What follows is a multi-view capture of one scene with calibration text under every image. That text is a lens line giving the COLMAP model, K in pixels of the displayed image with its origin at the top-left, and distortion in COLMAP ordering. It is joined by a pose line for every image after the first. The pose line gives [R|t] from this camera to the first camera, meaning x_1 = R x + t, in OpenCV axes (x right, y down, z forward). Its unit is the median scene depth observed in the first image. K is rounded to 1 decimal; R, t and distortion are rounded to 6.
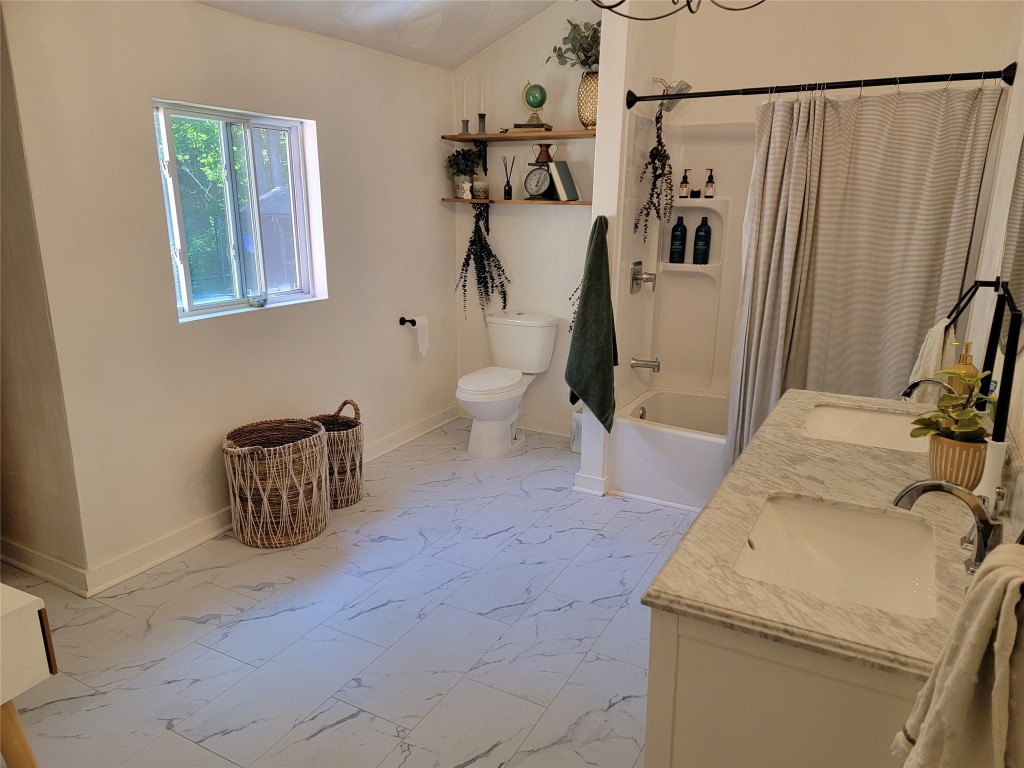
lens RADIAL K [[698.6, 0, 508.1], [0, 698.6, 390.9], [0, 0, 1]] dist [0.082178, -0.071052]
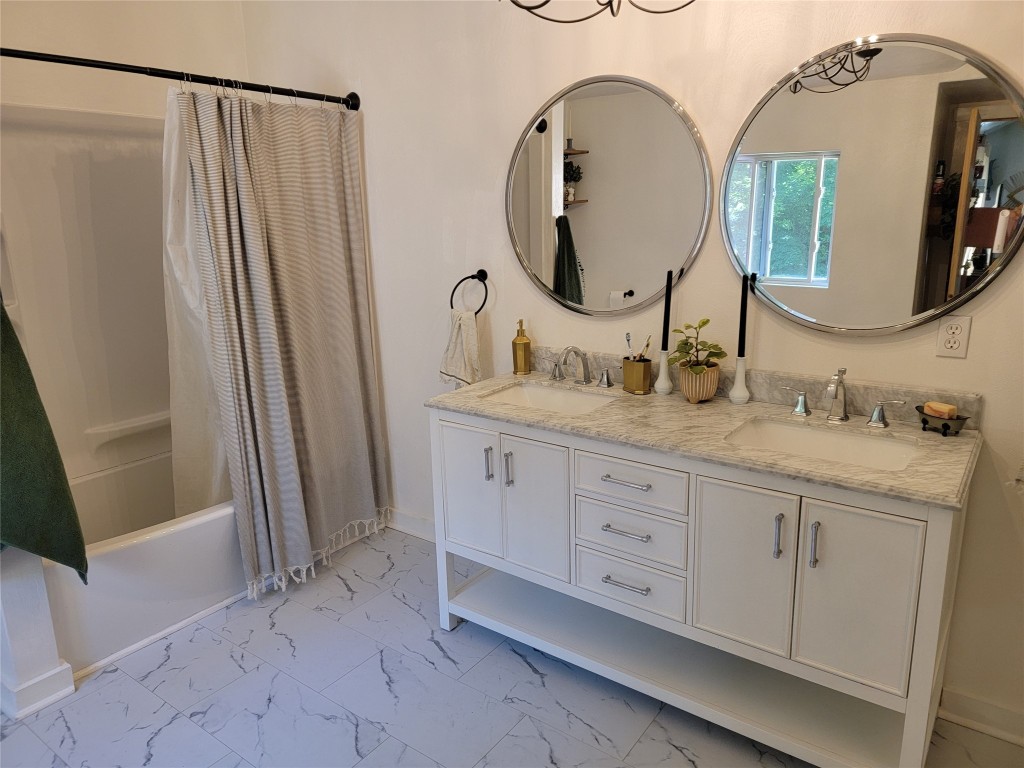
lens RADIAL K [[698.6, 0, 508.1], [0, 698.6, 390.9], [0, 0, 1]] dist [0.082178, -0.071052]
pose [[0.146482, -0.259261, 0.954634, -0.414423], [0.275951, 0.937444, 0.212249, -0.152107], [-0.949944, 0.232341, 0.208862, 0.538845]]
